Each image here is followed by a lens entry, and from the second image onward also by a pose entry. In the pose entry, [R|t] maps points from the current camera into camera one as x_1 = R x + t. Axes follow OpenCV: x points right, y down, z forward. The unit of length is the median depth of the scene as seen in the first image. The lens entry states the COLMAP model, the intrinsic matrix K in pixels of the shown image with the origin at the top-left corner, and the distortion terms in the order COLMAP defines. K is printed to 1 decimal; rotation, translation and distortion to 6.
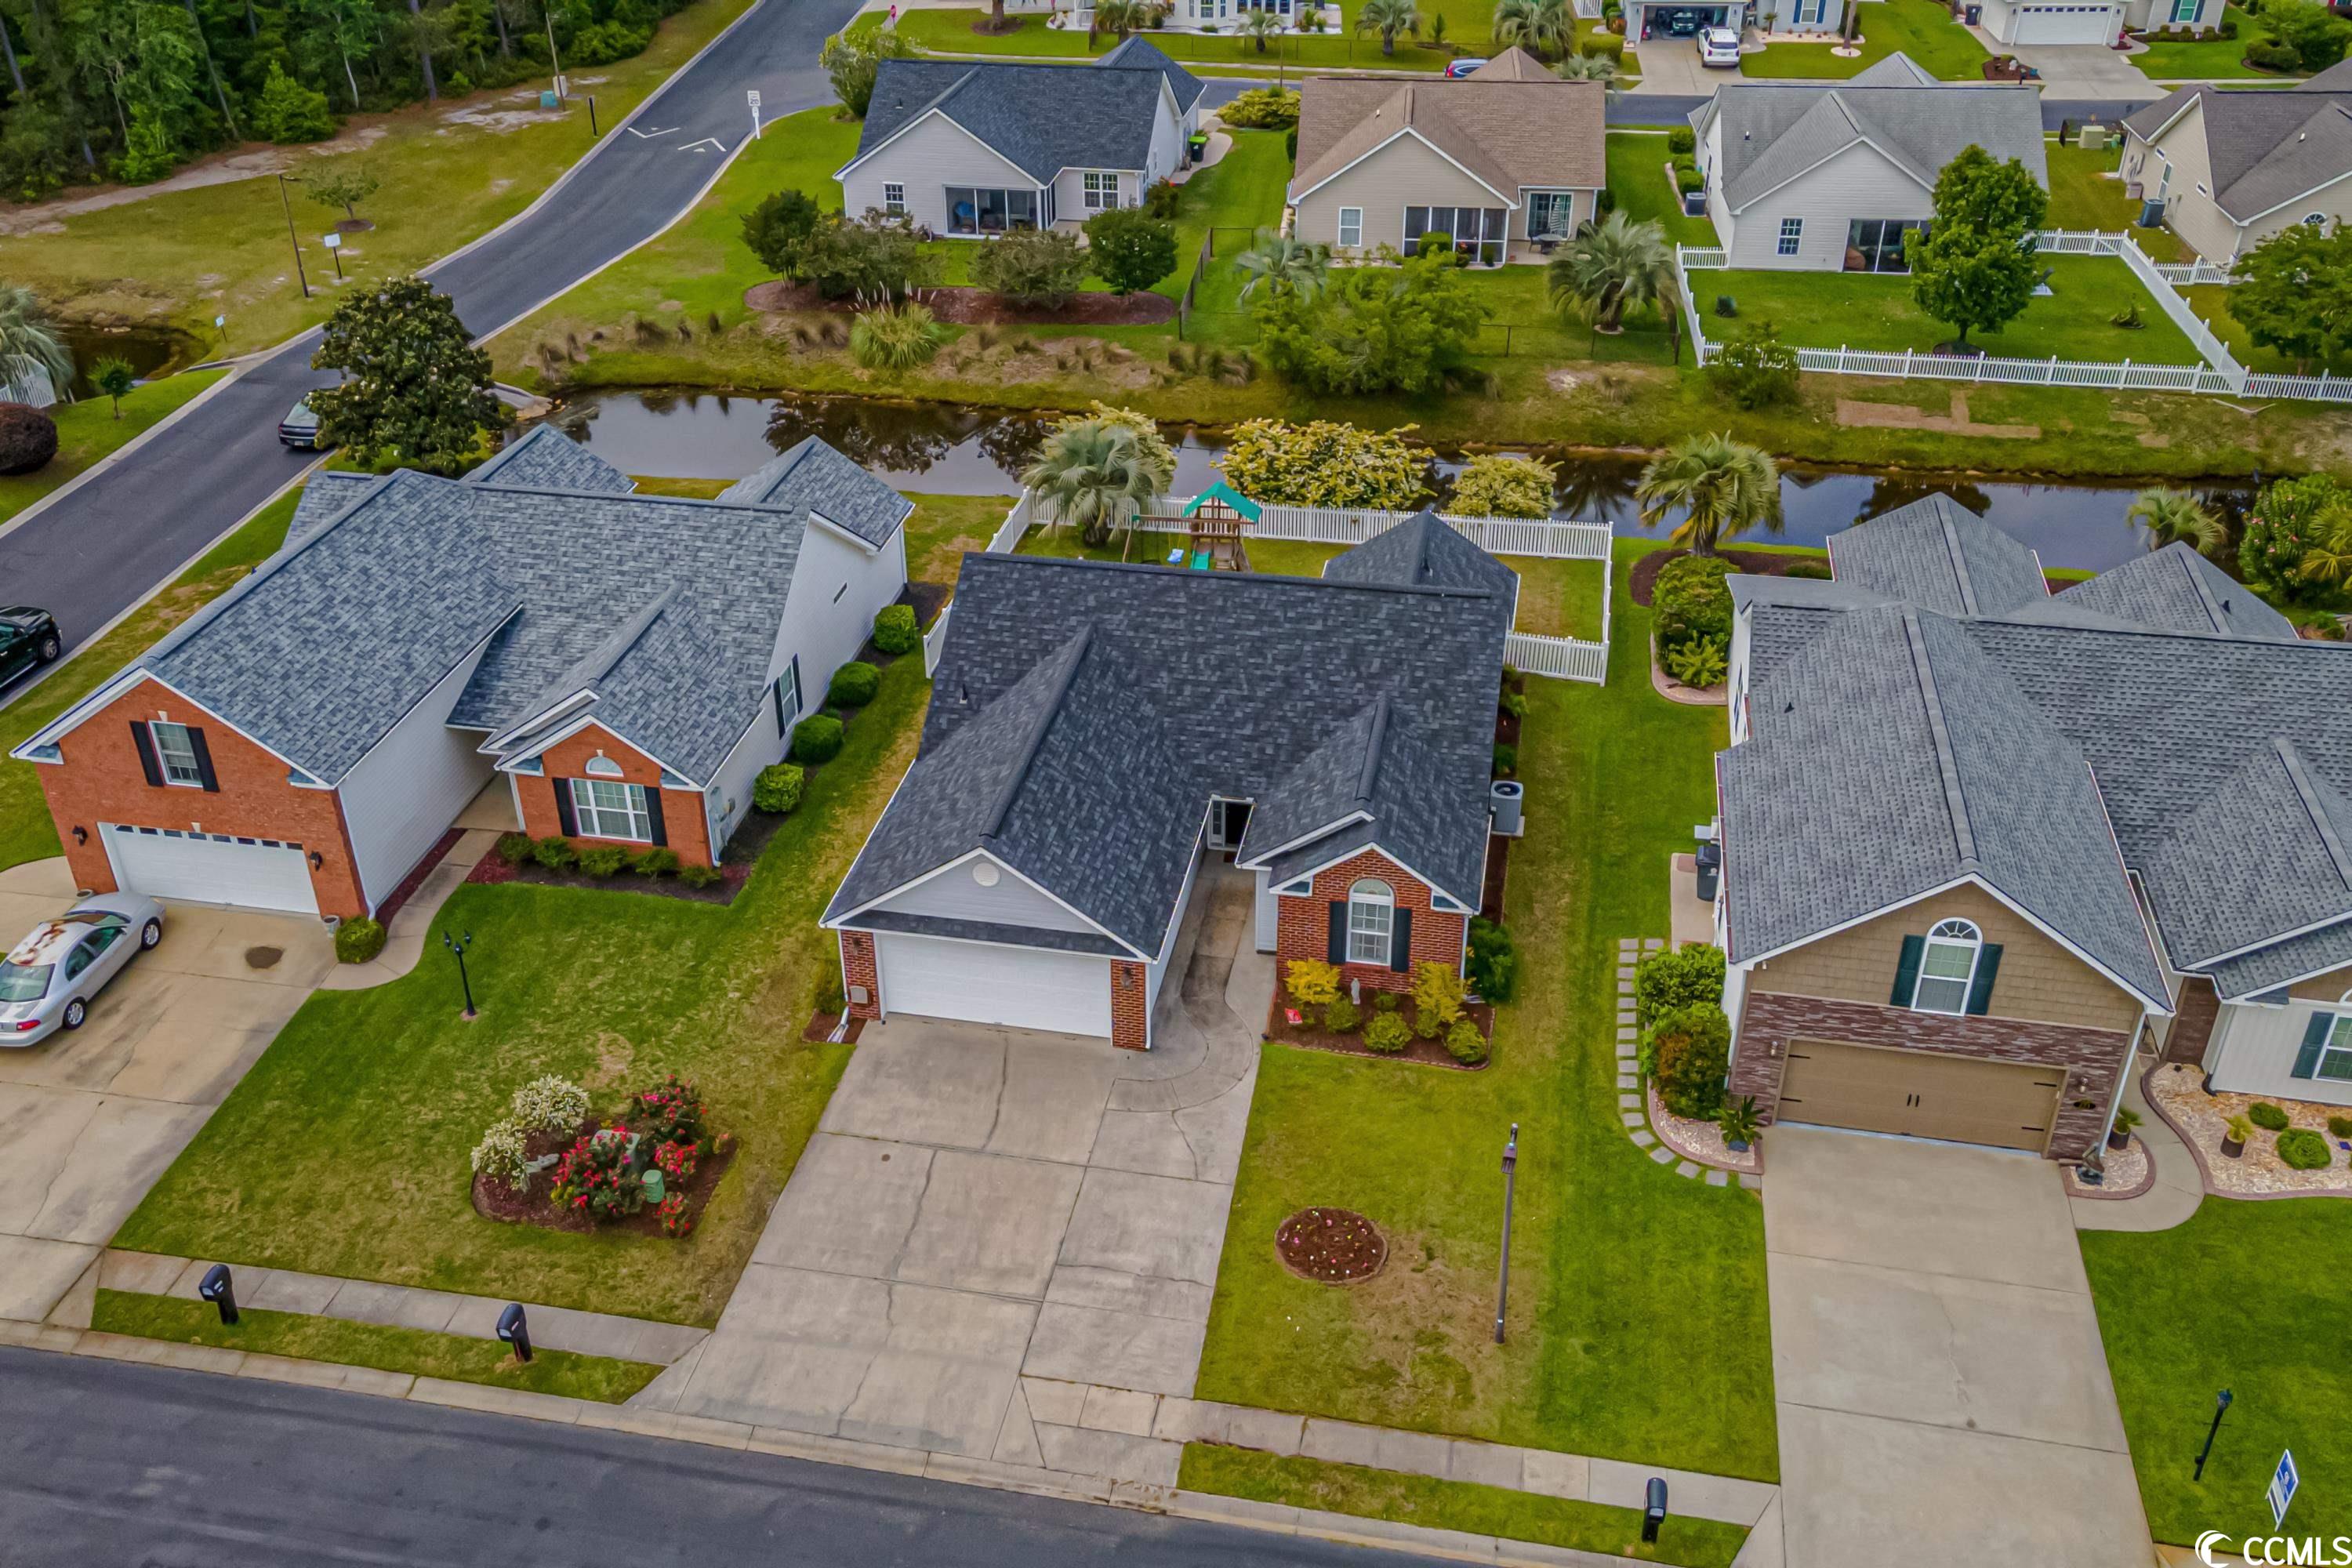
lens RADIAL K [[2025.9, 0, 1176.0], [0, 2025.9, 784.0], [0, 0, 1]] dist [0.009703, 0.051052]
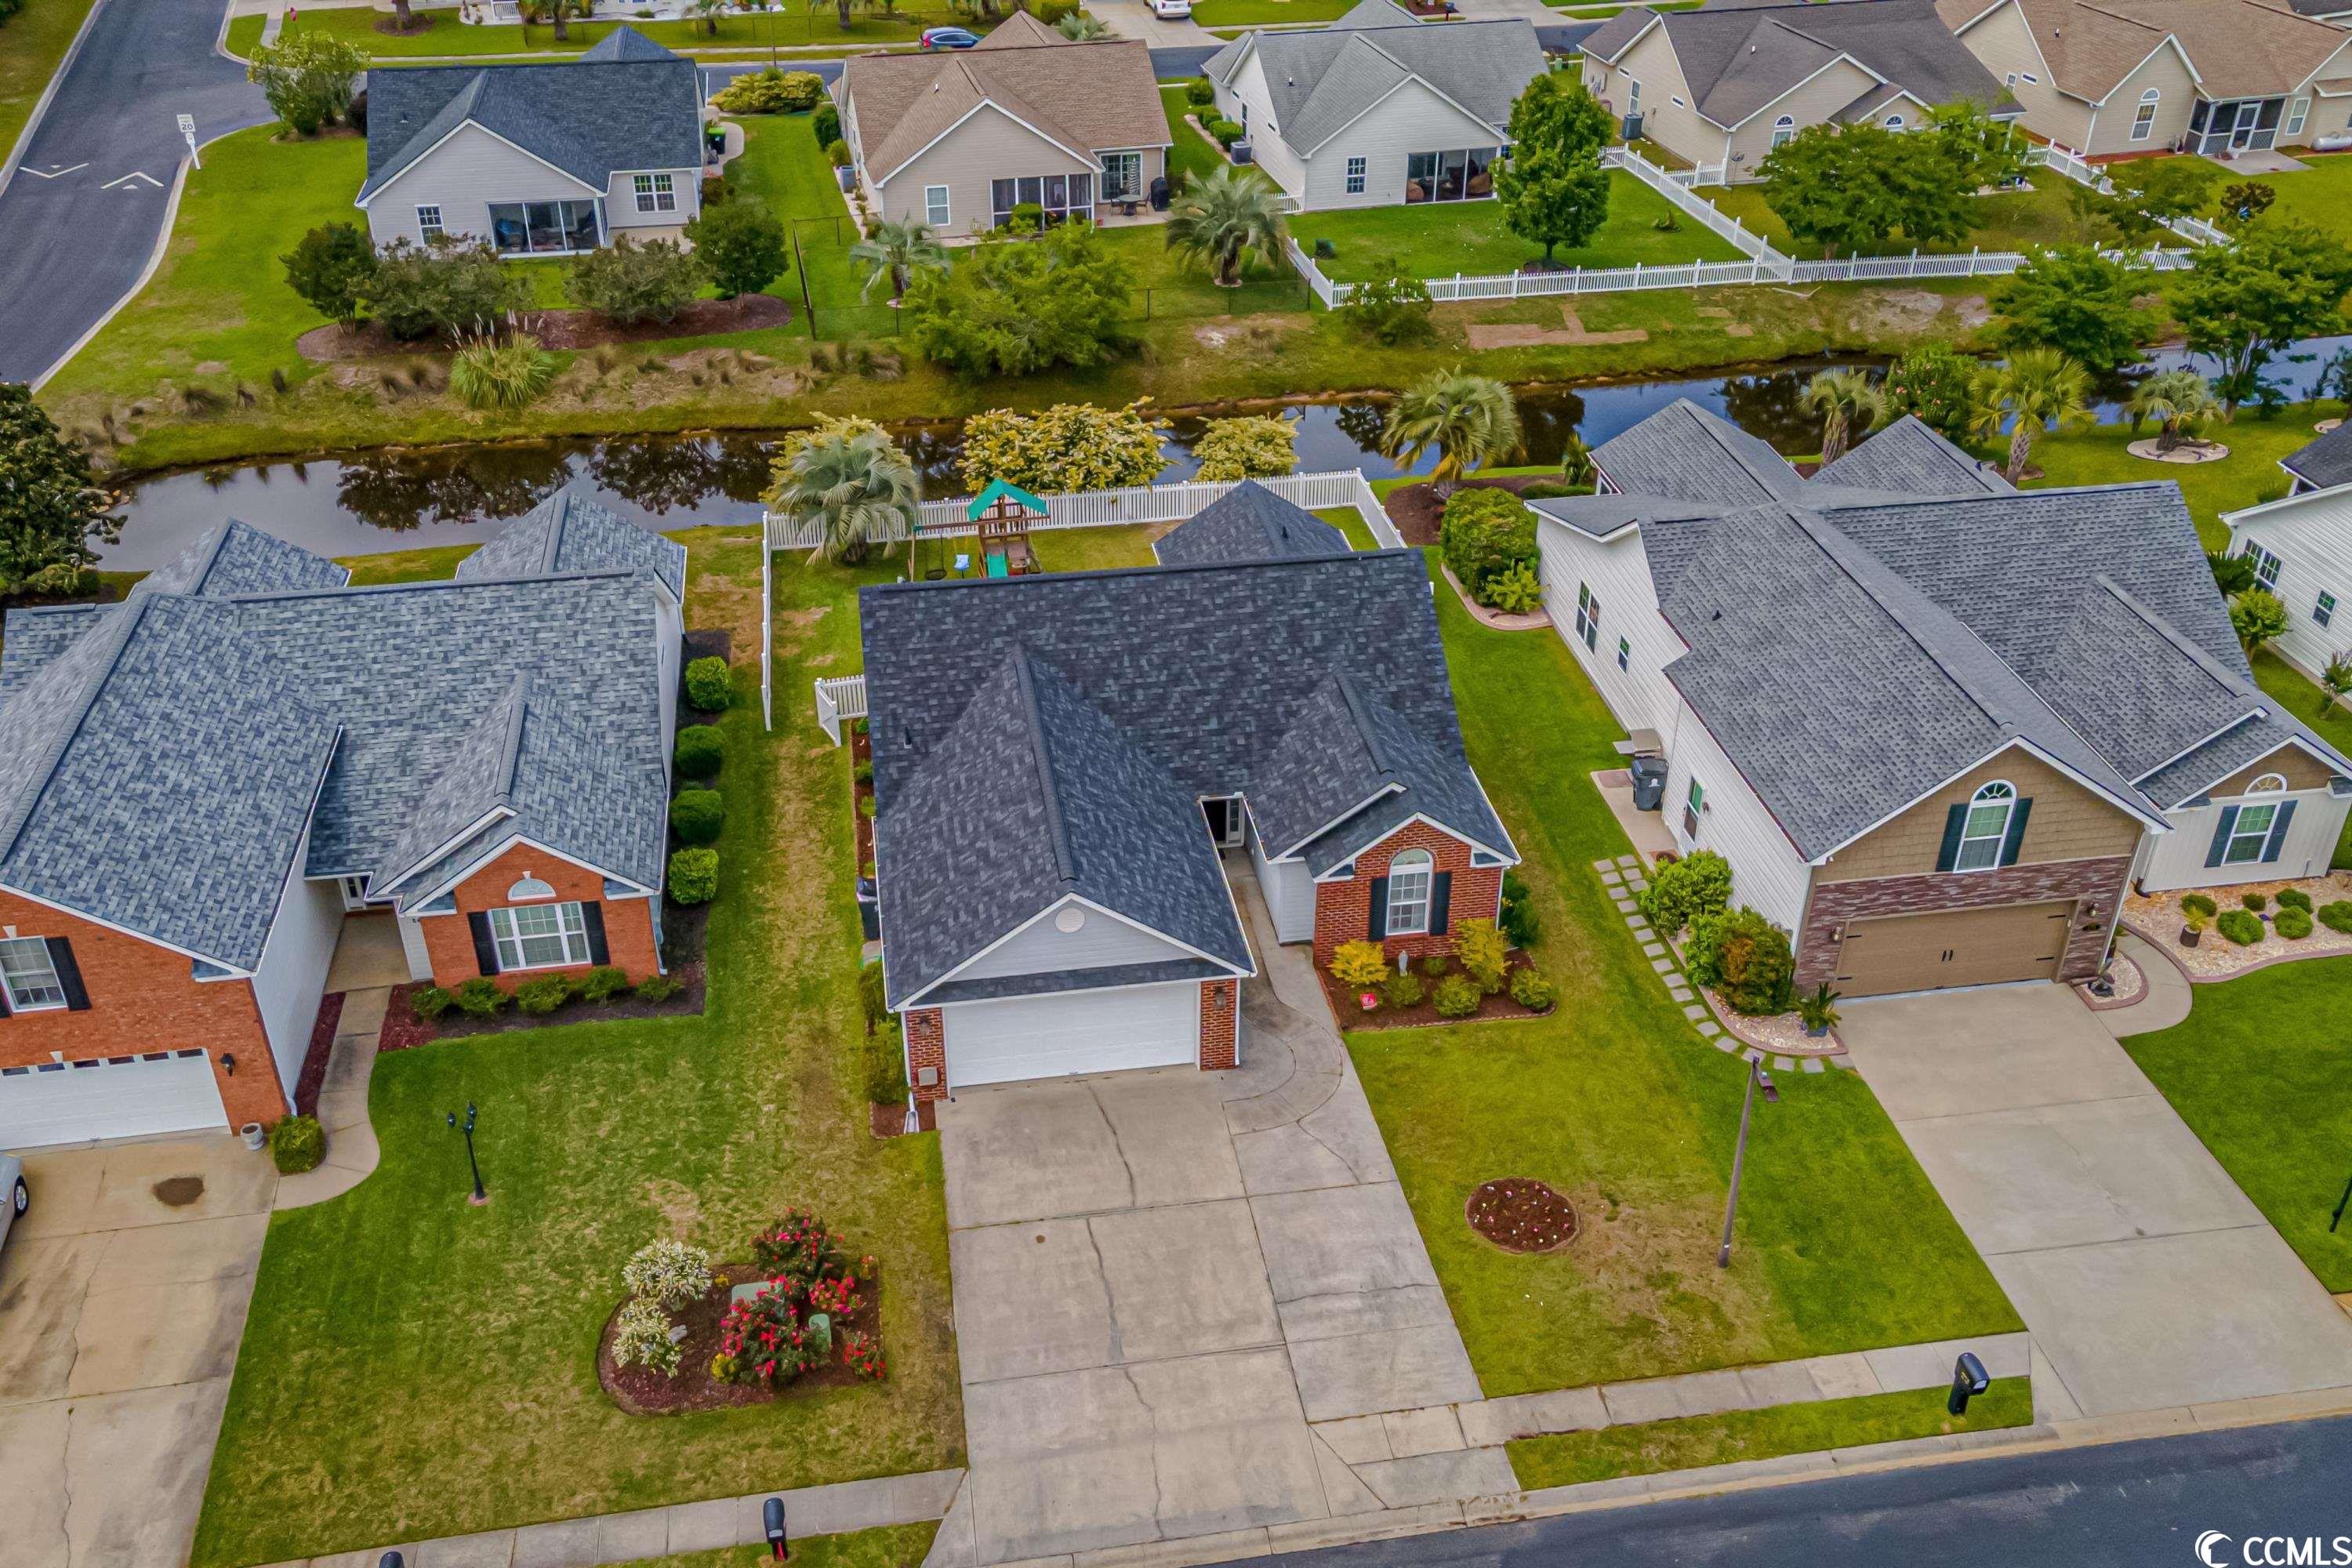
lens RADIAL K [[2025.9, 0, 1176.0], [0, 2025.9, 784.0], [0, 0, 1]] dist [0.009703, 0.051052]
pose [[0.940478, -0.178140, 0.289426, -0.288670], [0.173992, 0.983925, 0.040218, -0.043801], [-0.291938, 0.012534, 0.956355, 0.080423]]
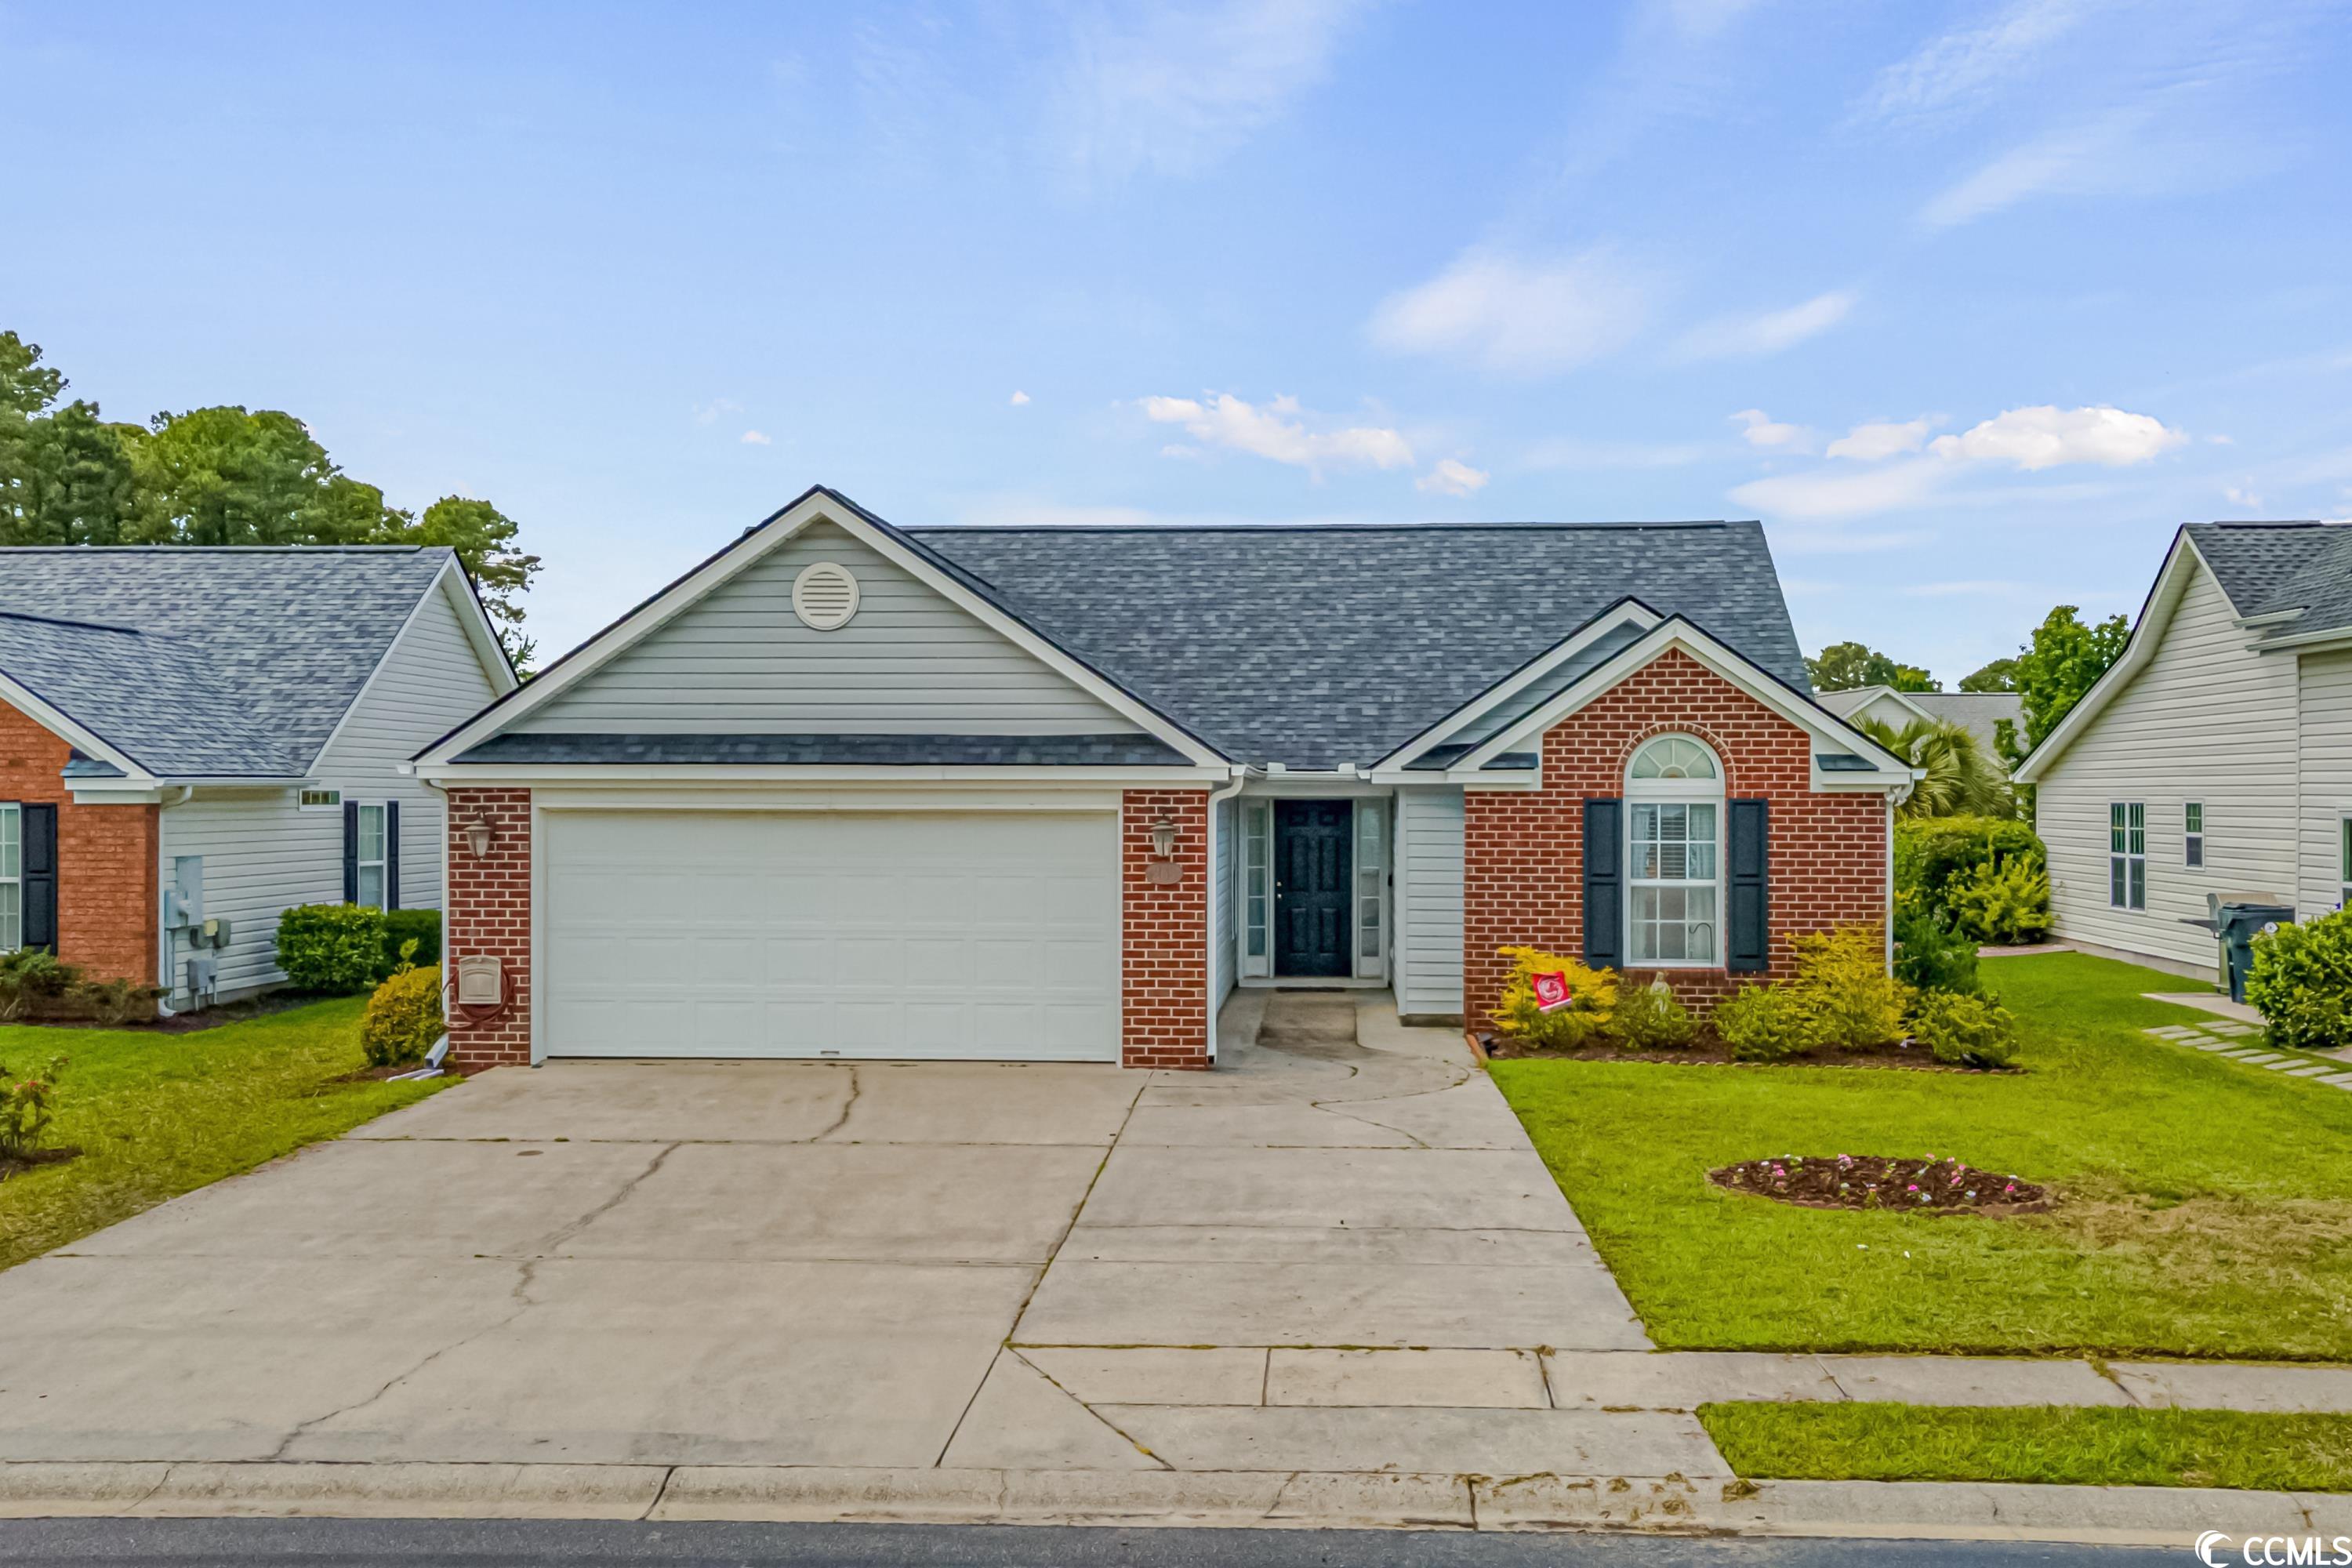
lens RADIAL K [[2376.6, 0, 1217.9], [0, 2376.6, 783.7], [0, 0, 1]] dist [0.016374, 0.025450]
pose [[0.990883, 0.004518, 0.134649, -0.074412], [0.065367, 0.857793, -0.509822, 0.314957], [-0.117804, 0.513976, 0.849677, 0.553158]]
